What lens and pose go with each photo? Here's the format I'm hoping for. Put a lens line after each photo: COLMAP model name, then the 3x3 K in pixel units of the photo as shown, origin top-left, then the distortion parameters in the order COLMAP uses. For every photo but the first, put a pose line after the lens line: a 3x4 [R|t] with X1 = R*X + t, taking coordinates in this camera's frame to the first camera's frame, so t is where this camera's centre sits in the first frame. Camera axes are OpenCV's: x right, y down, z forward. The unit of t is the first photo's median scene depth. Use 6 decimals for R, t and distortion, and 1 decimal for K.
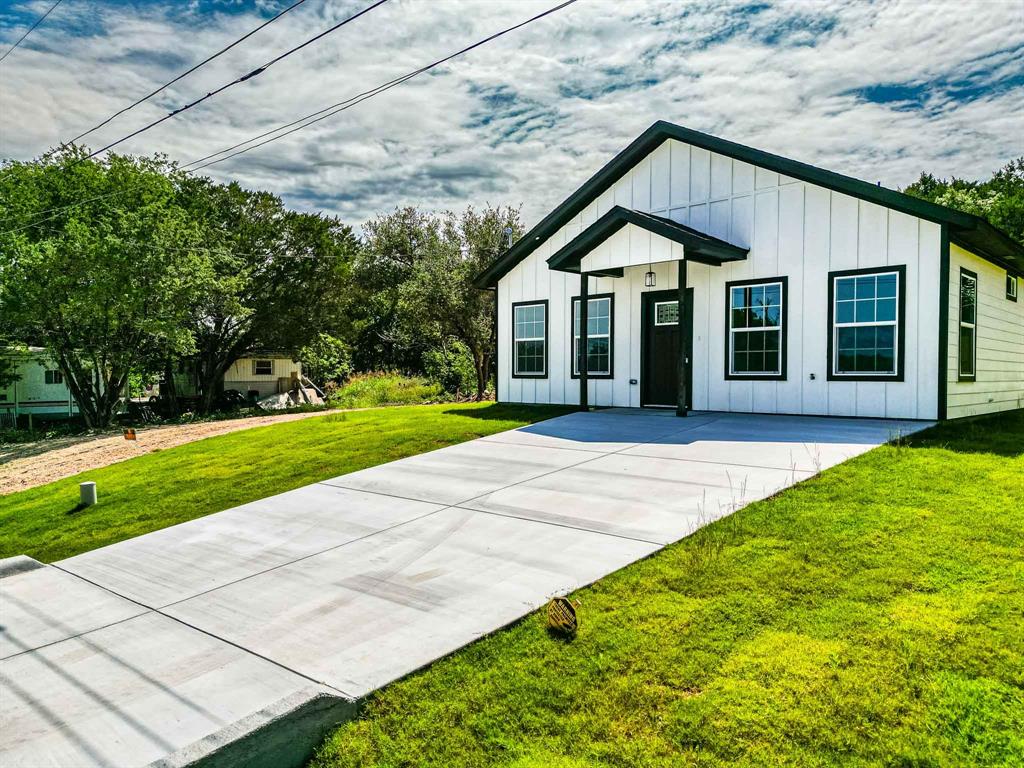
lens RADIAL K [[747.6, 0, 513.6], [0, 747.6, 378.1], [0, 0, 1]] dist [0.057177, -0.056650]
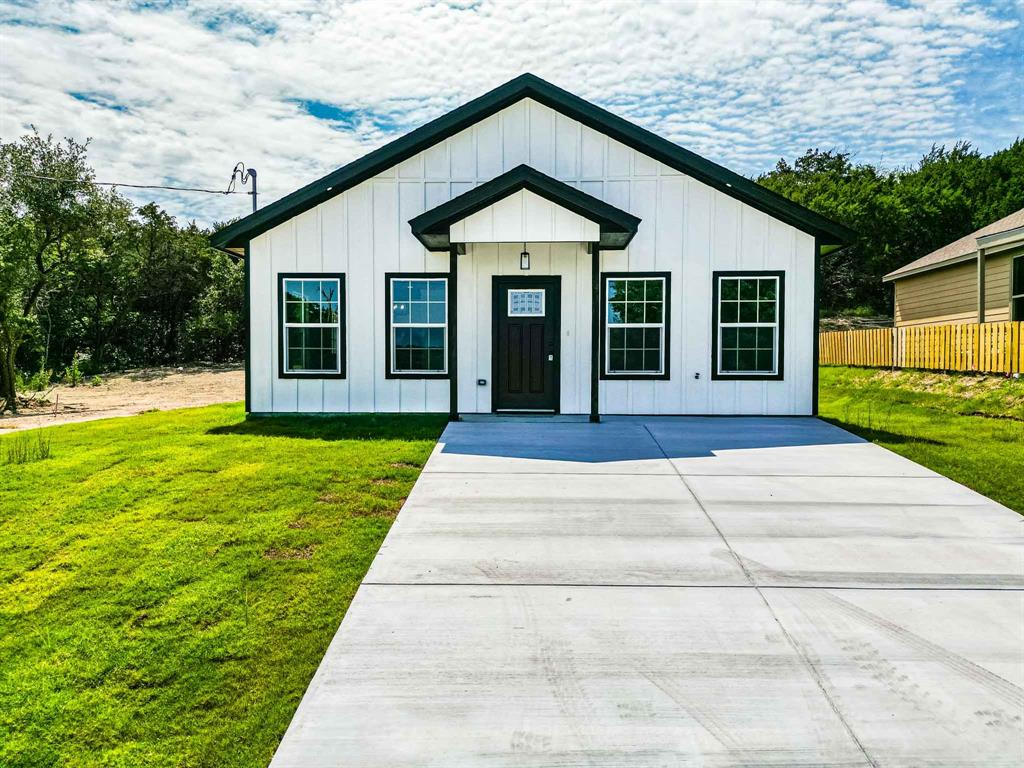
lens RADIAL K [[747.6, 0, 513.6], [0, 747.6, 378.1], [0, 0, 1]] dist [0.057177, -0.056650]
pose [[0.740505, -0.004600, 0.672035, -0.125216], [0.002642, 0.999989, 0.003933, -0.001029], [-0.672046, -0.001137, 0.740509, 0.123387]]
